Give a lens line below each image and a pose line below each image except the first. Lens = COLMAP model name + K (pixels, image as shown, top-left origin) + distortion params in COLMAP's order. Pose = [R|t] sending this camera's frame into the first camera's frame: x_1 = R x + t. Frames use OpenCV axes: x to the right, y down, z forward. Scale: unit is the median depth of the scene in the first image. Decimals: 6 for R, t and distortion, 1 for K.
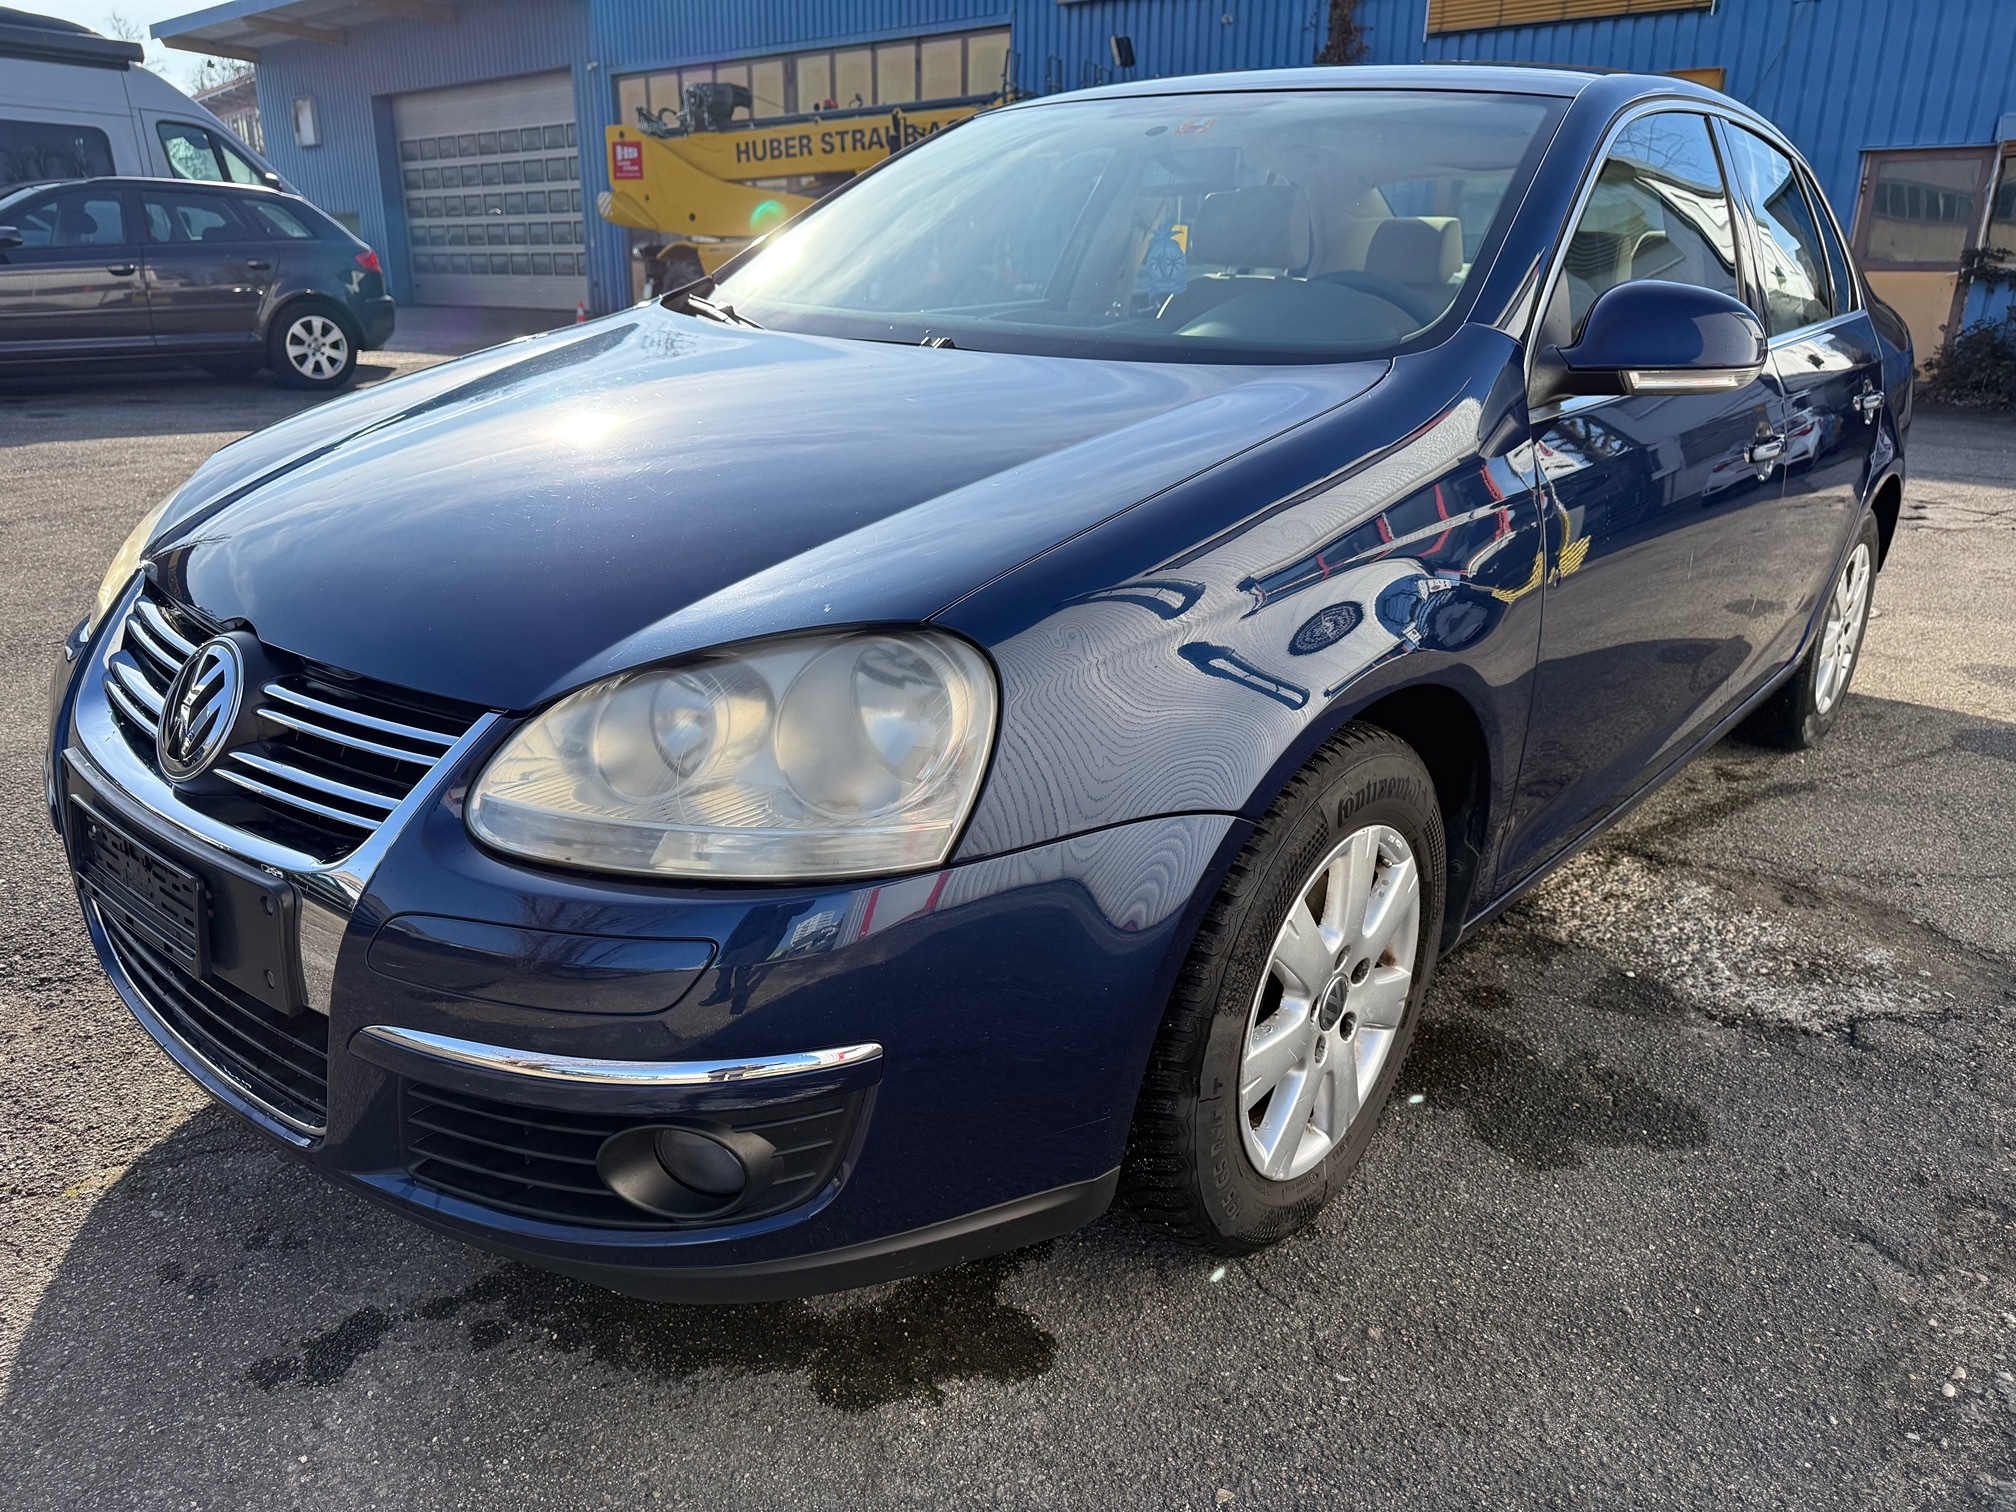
lens RADIAL K [[1446.5, 0, 1008.0], [0, 1446.5, 756.0], [0, 0, 1]] dist [0.034630, -0.006664]
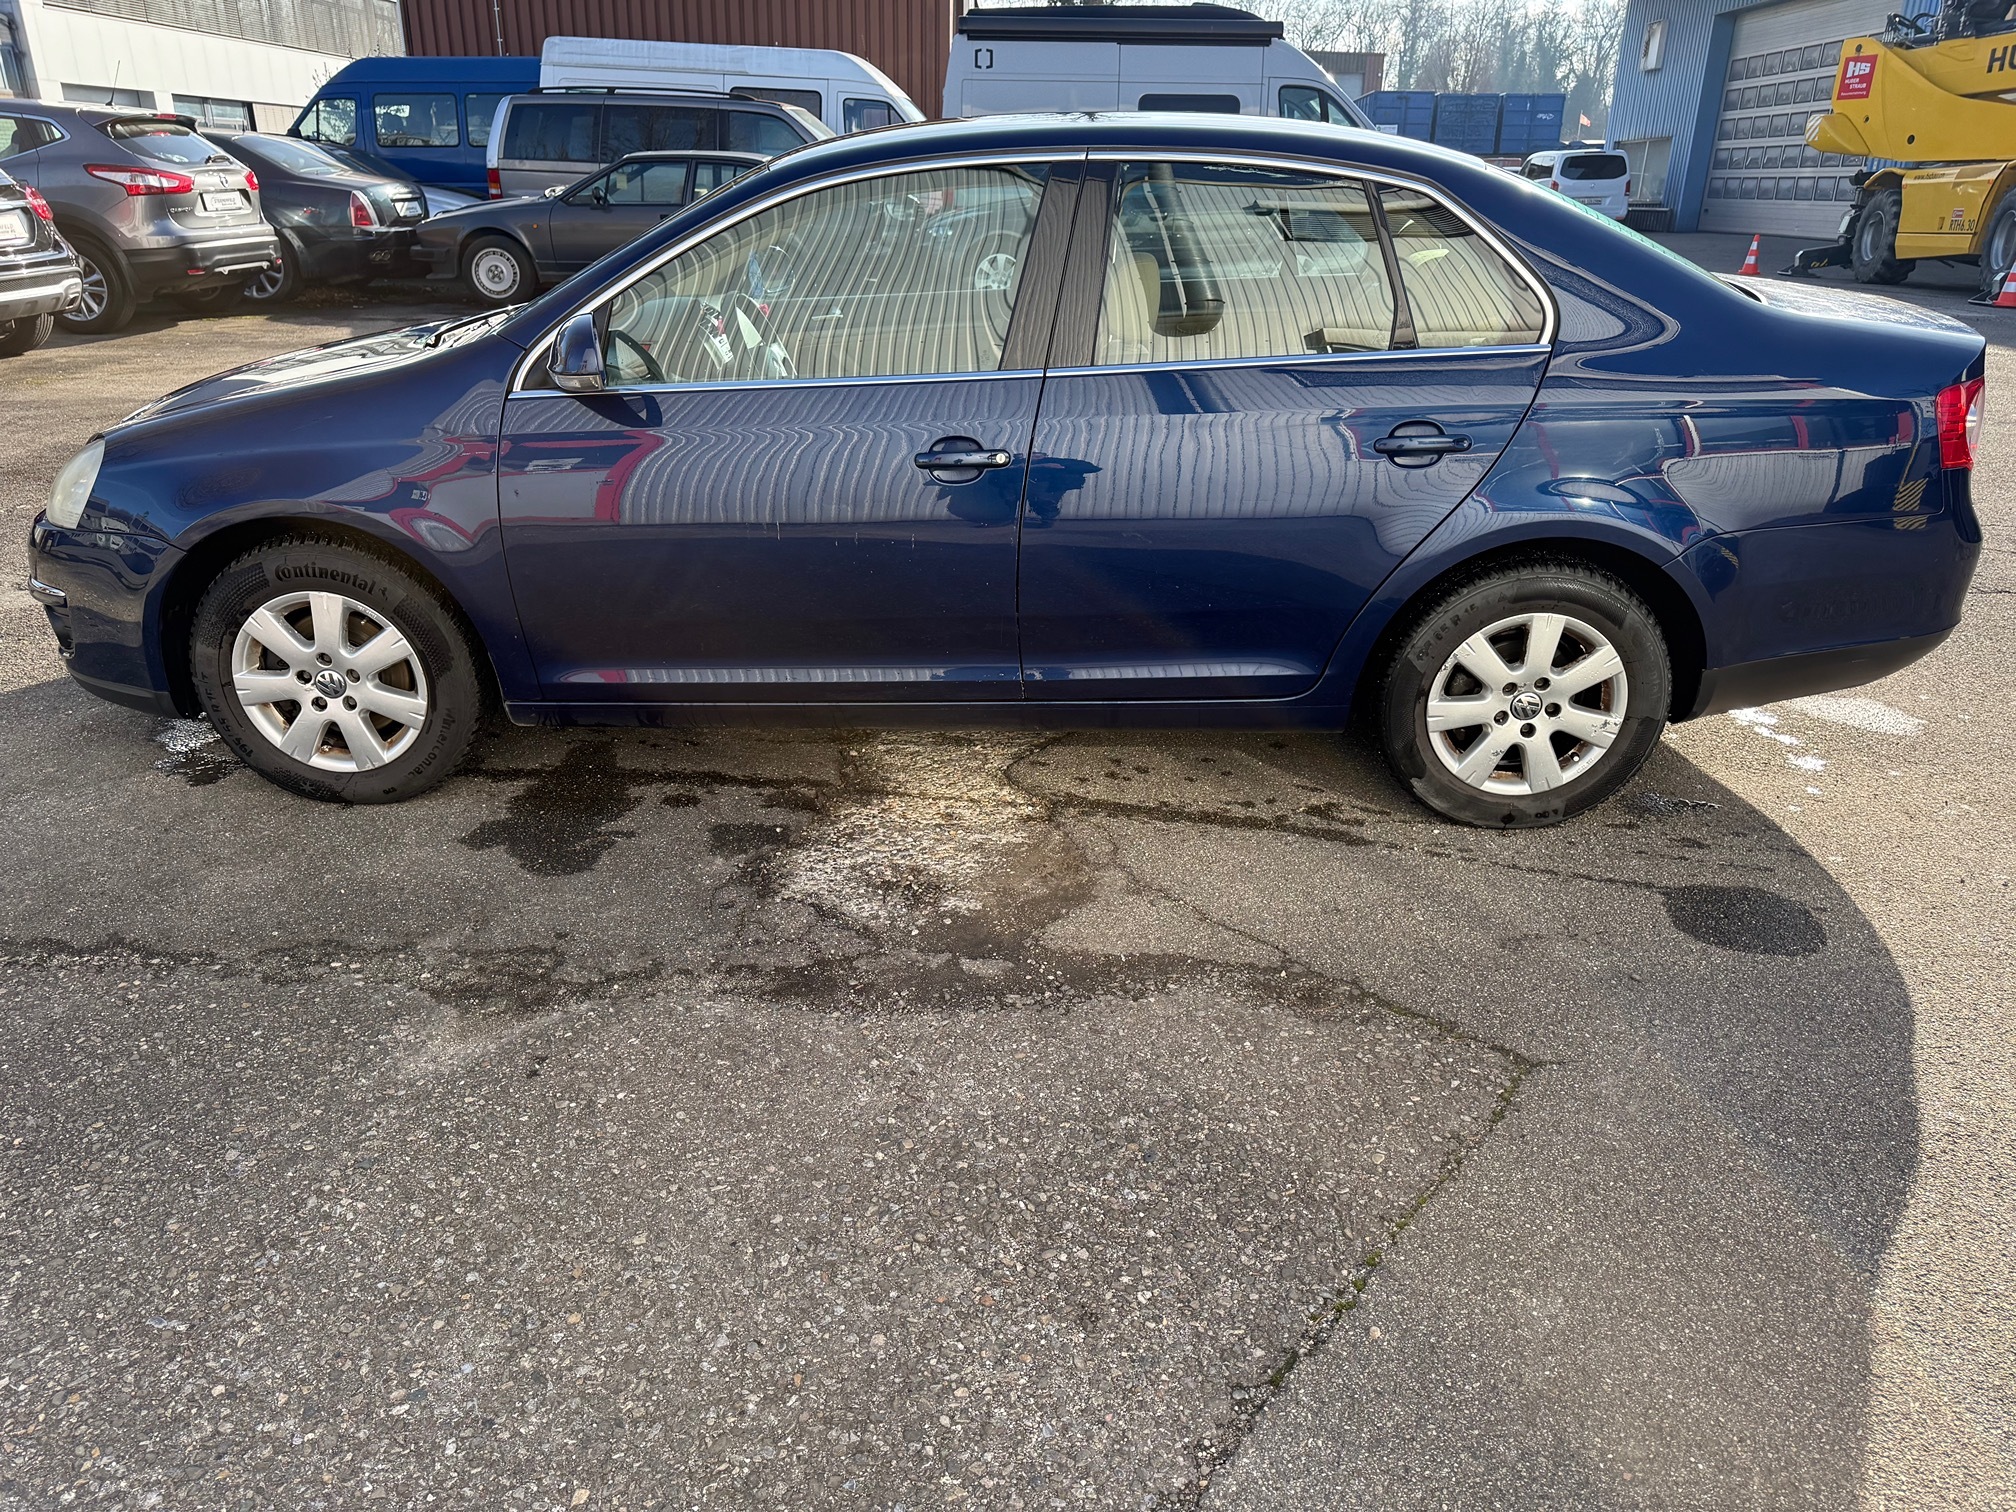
lens RADIAL K [[1446.5, 0, 1008.0], [0, 1446.5, 756.0], [0, 0, 1]] dist [0.034630, -0.006664]
pose [[0.643945, 0.285742, -0.709709, 0.171575], [-0.249728, 0.955331, 0.158046, -0.020517], [0.723167, 0.075462, 0.686538, 0.027170]]
